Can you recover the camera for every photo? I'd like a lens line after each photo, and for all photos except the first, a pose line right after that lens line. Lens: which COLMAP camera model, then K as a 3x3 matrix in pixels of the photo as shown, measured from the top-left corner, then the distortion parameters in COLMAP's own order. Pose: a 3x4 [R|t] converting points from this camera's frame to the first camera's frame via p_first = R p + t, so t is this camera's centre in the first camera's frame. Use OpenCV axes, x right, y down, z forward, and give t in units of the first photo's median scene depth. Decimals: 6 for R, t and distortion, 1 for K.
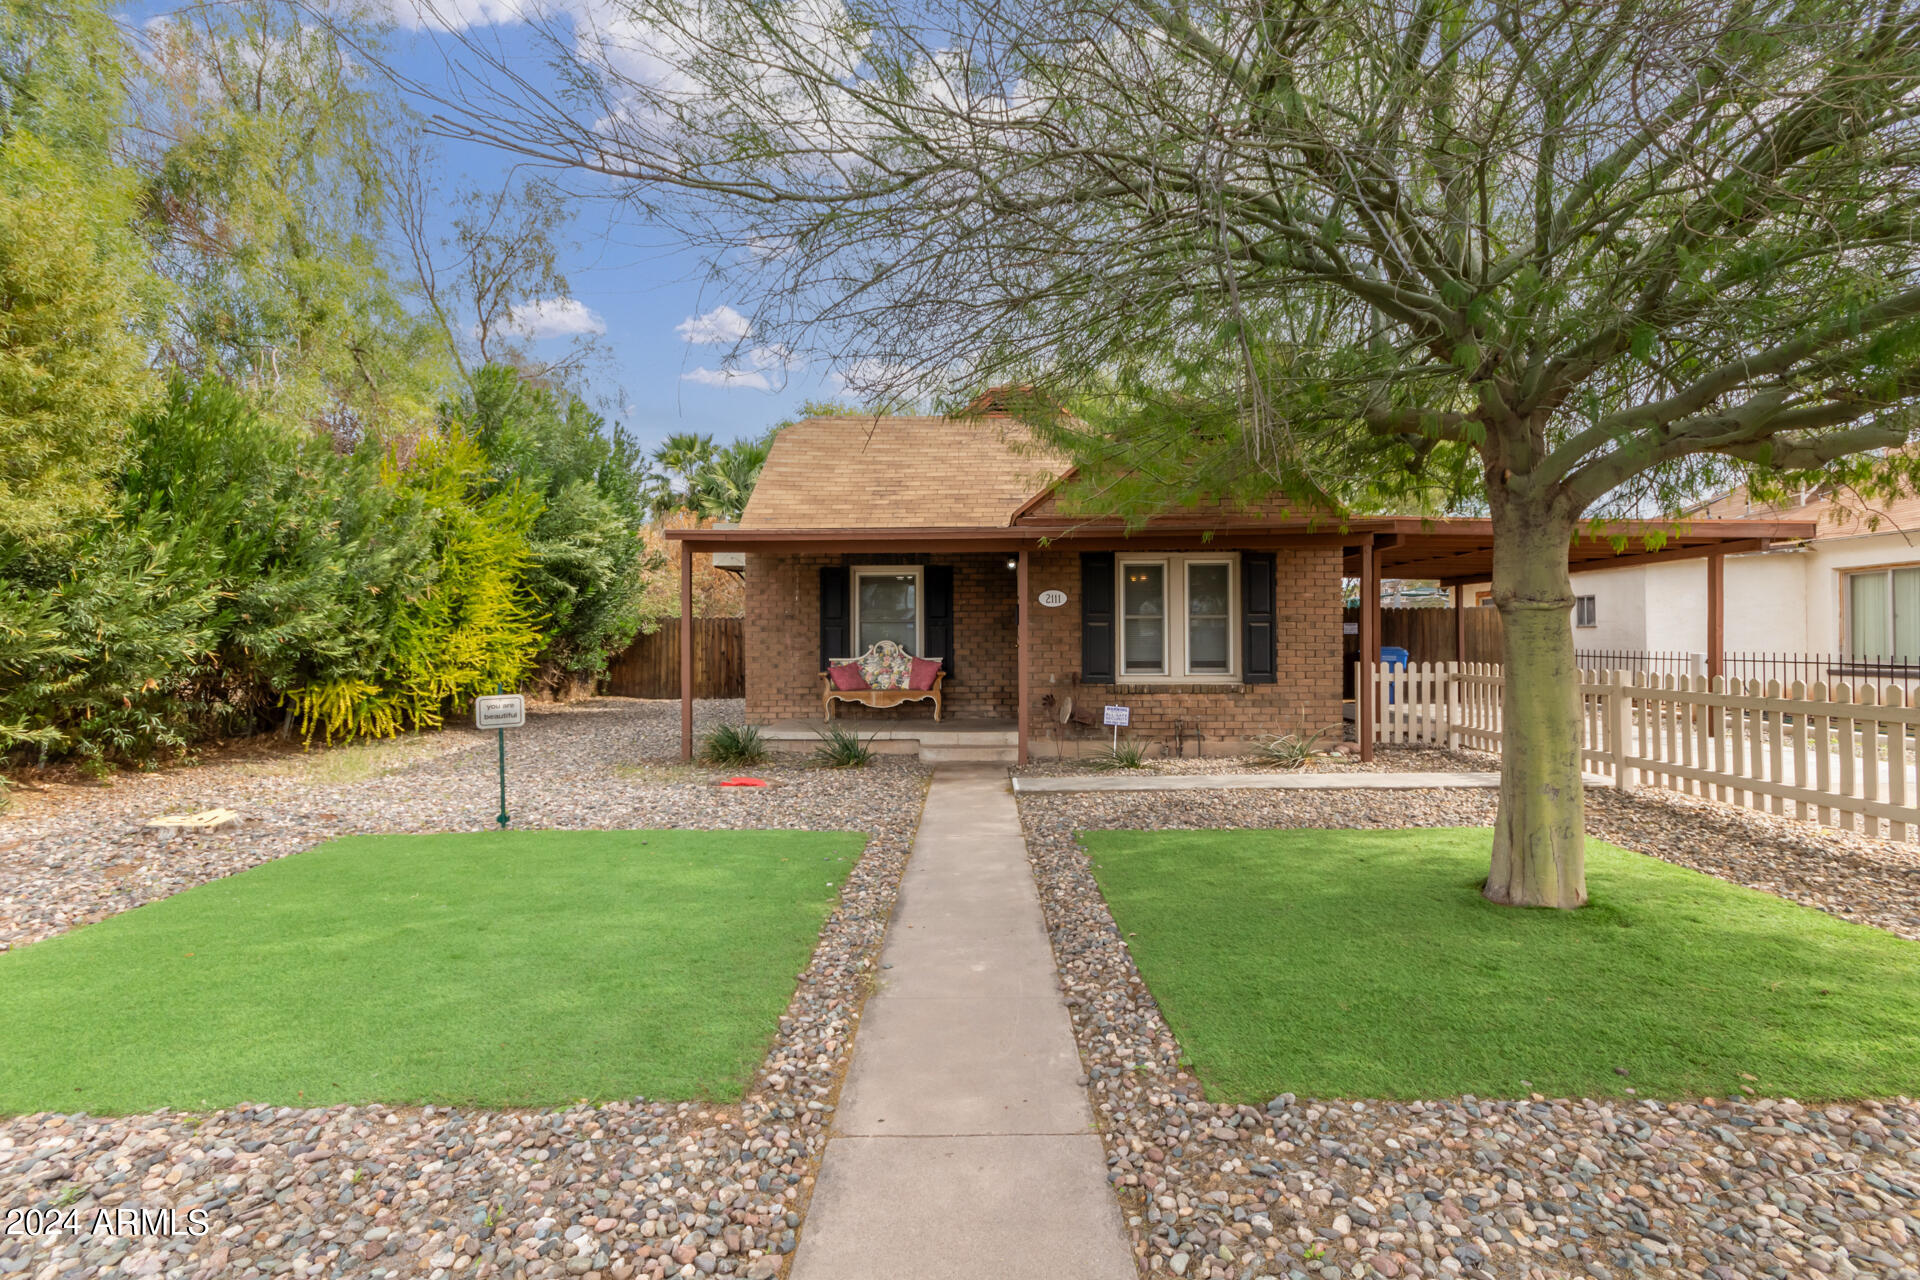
lens RADIAL K [[886.6, 0, 960.0], [0, 886.6, 640.0], [0, 0, 1]] dist [-0.000695, -0.000024]
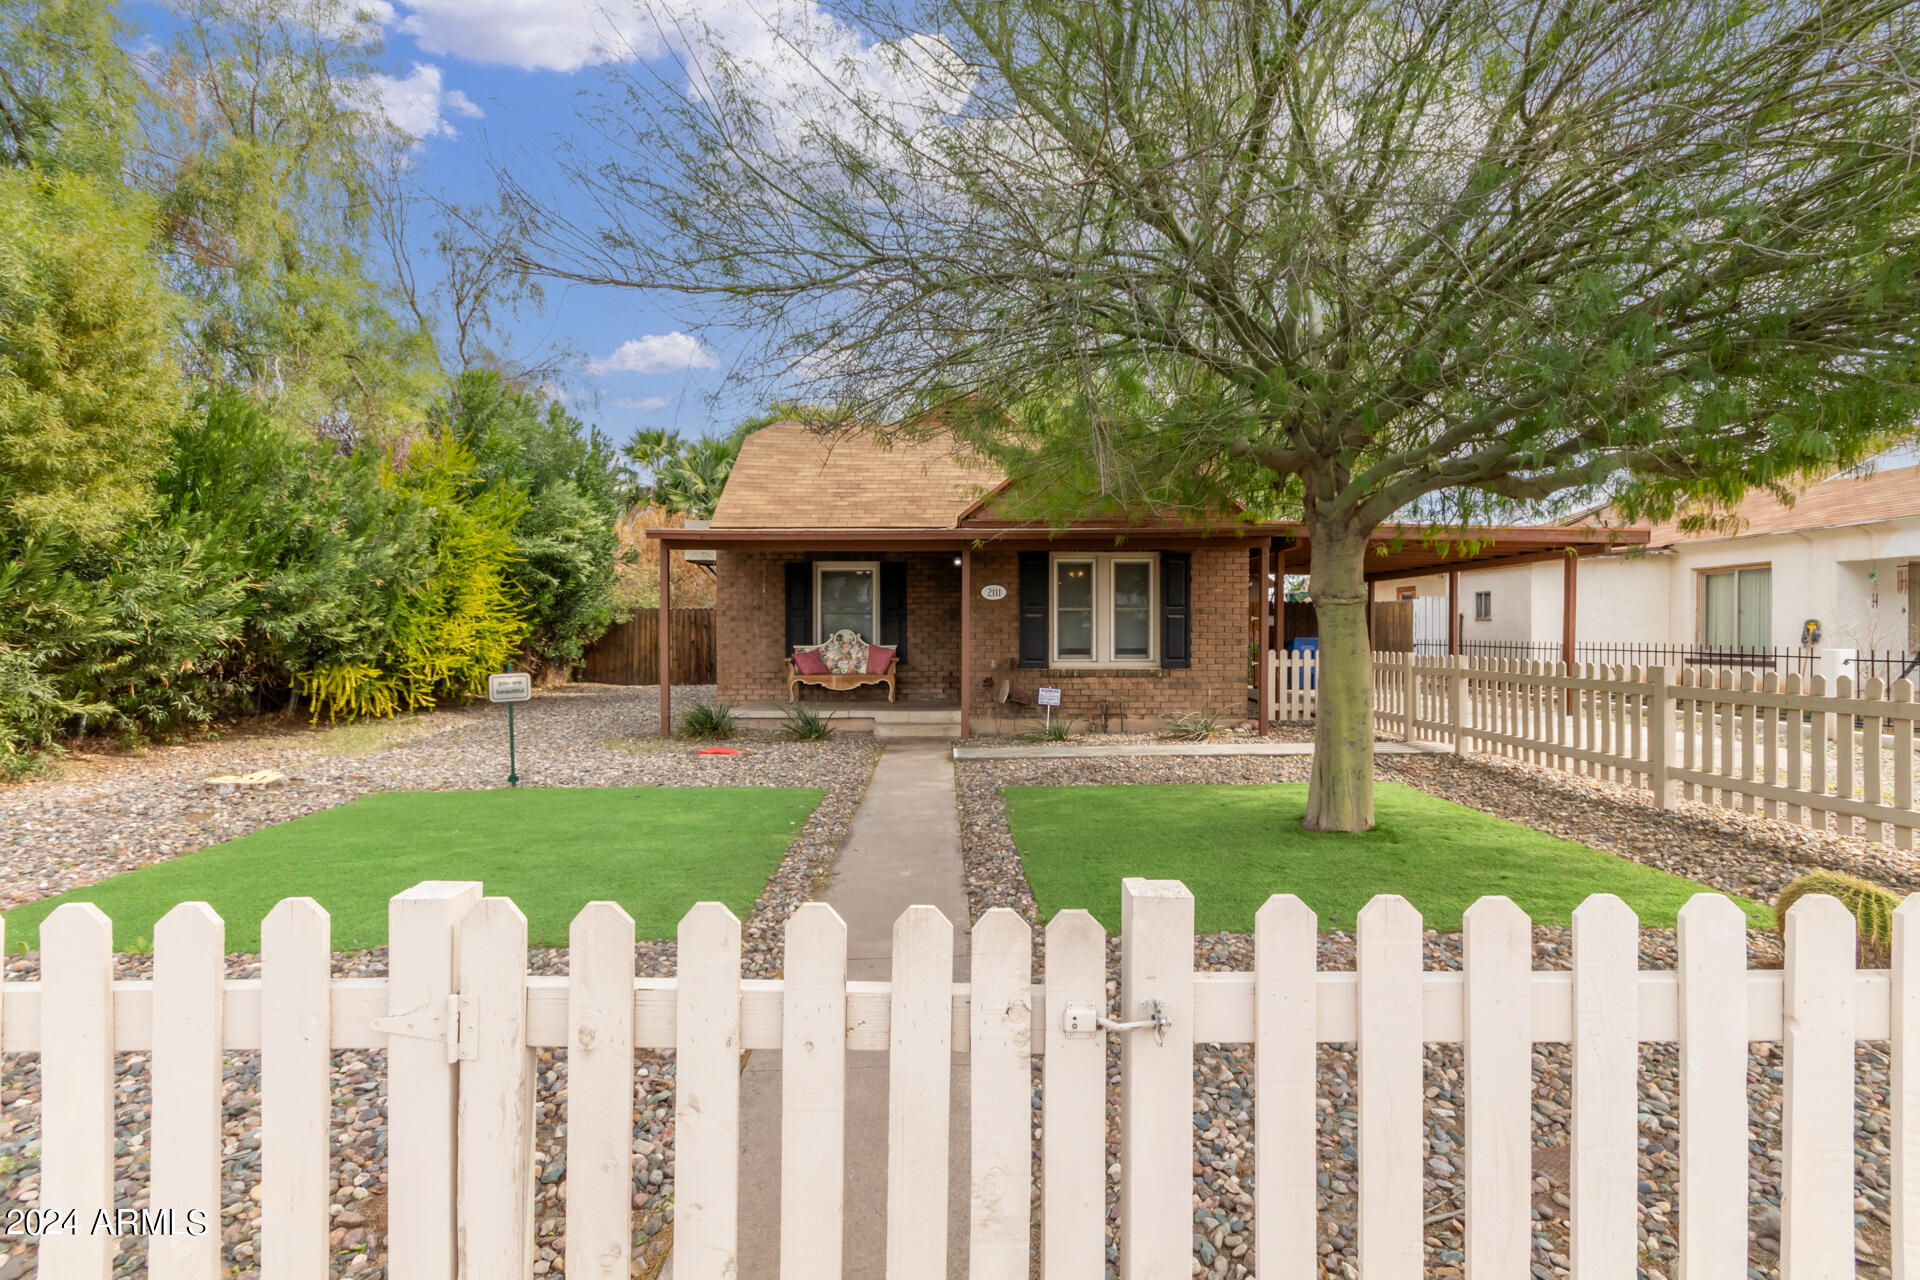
lens RADIAL K [[878.6, 0, 960.0], [0, 878.6, 640.0], [0, 0, 1]] dist [0.001450, 0.000191]
pose [[0.999200, 0.002696, 0.039899, 0.018040], [-0.003073, 0.999951, 0.009390, 0.003197], [-0.039871, -0.009505, 0.999160, -0.114499]]
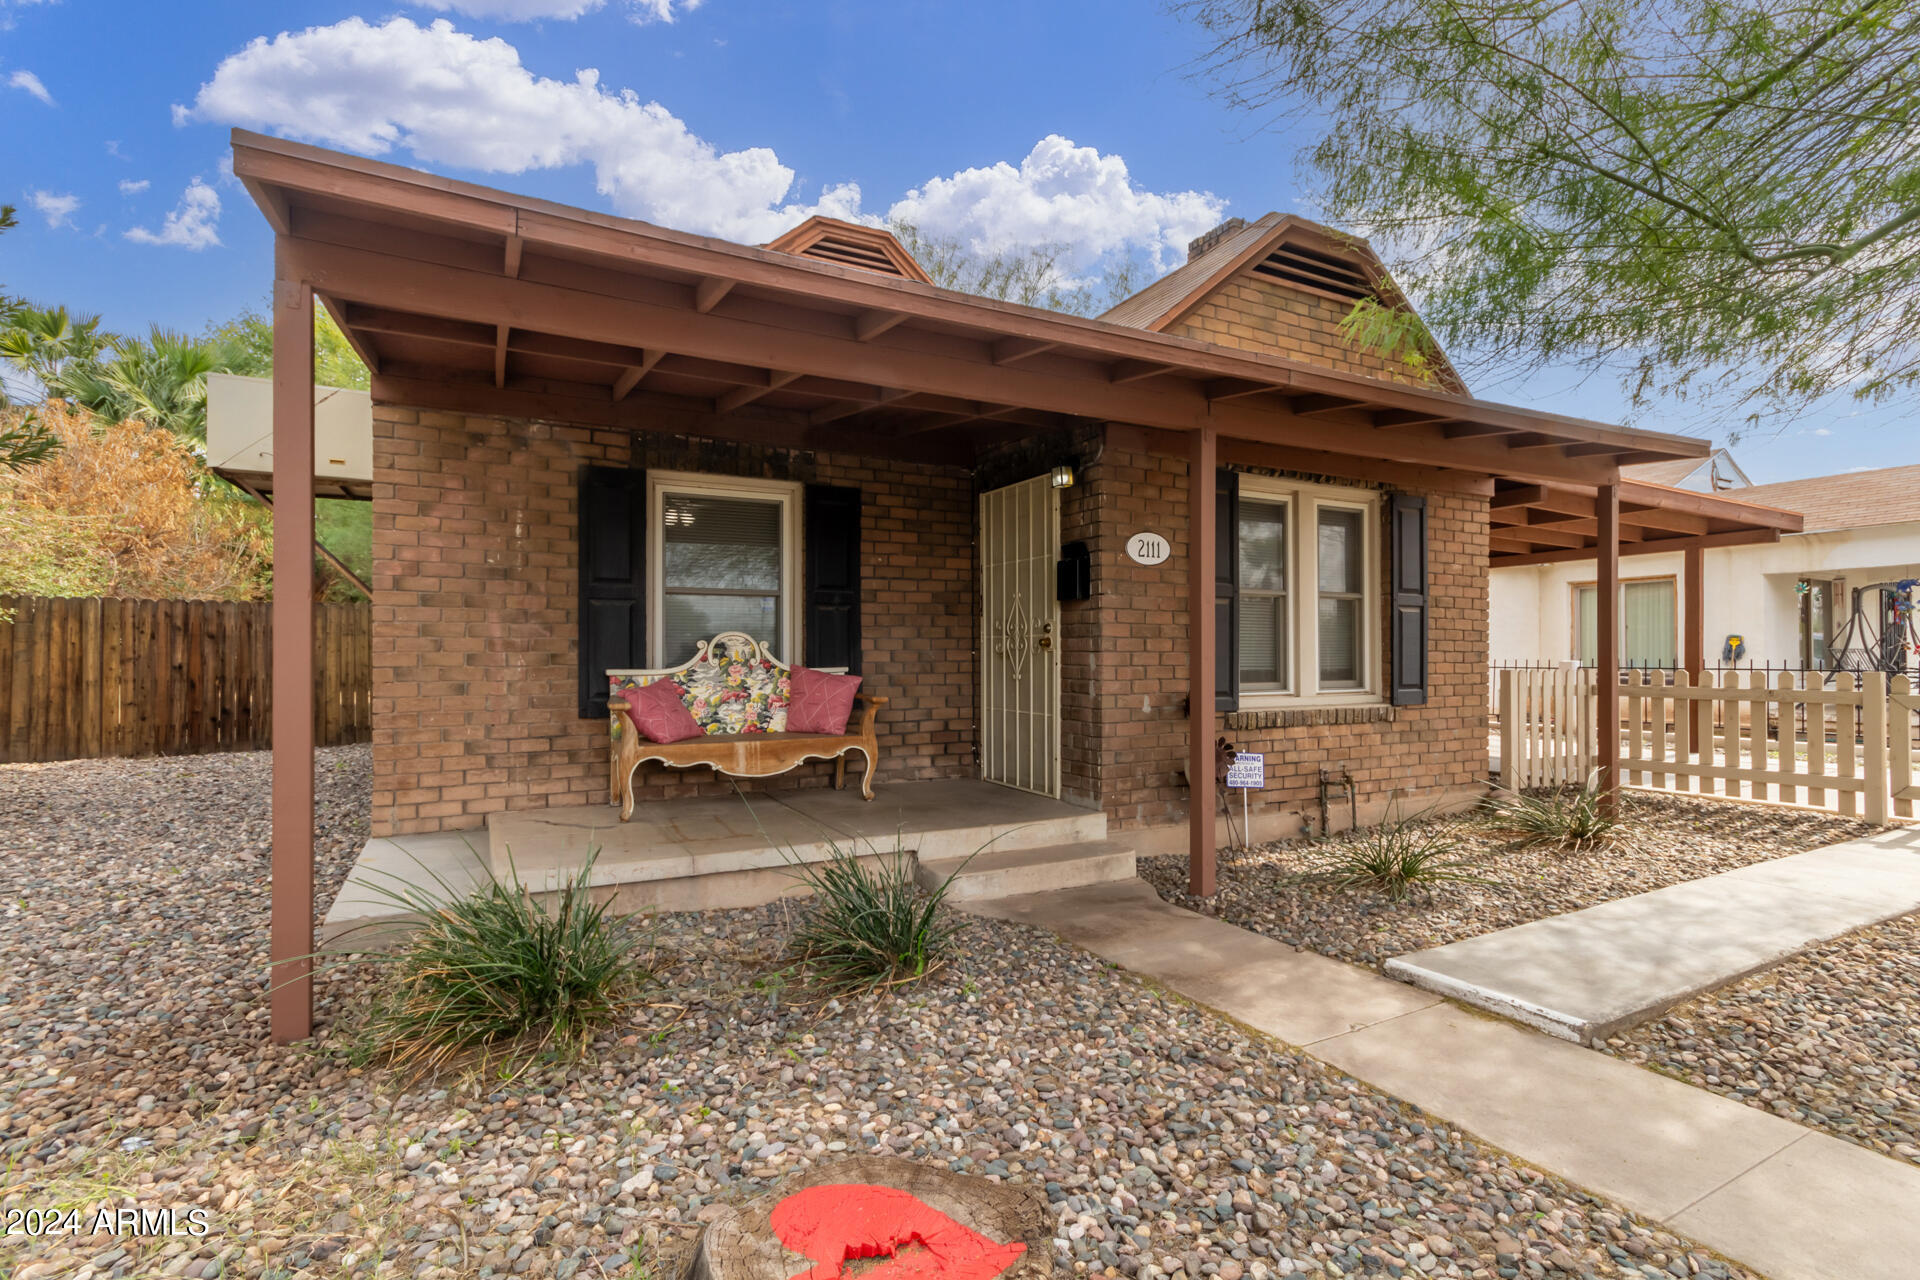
lens RADIAL K [[899.6, 0, 961.1], [0, 899.6, 656.0], [0, 0, 1]] dist [0.000918, 0.000409]
pose [[0.869994, 0.003083, 0.493052, -0.254226], [-0.001832, 0.999994, -0.003021, 0.017624], [-0.493058, 0.001725, 0.869994, 0.617328]]
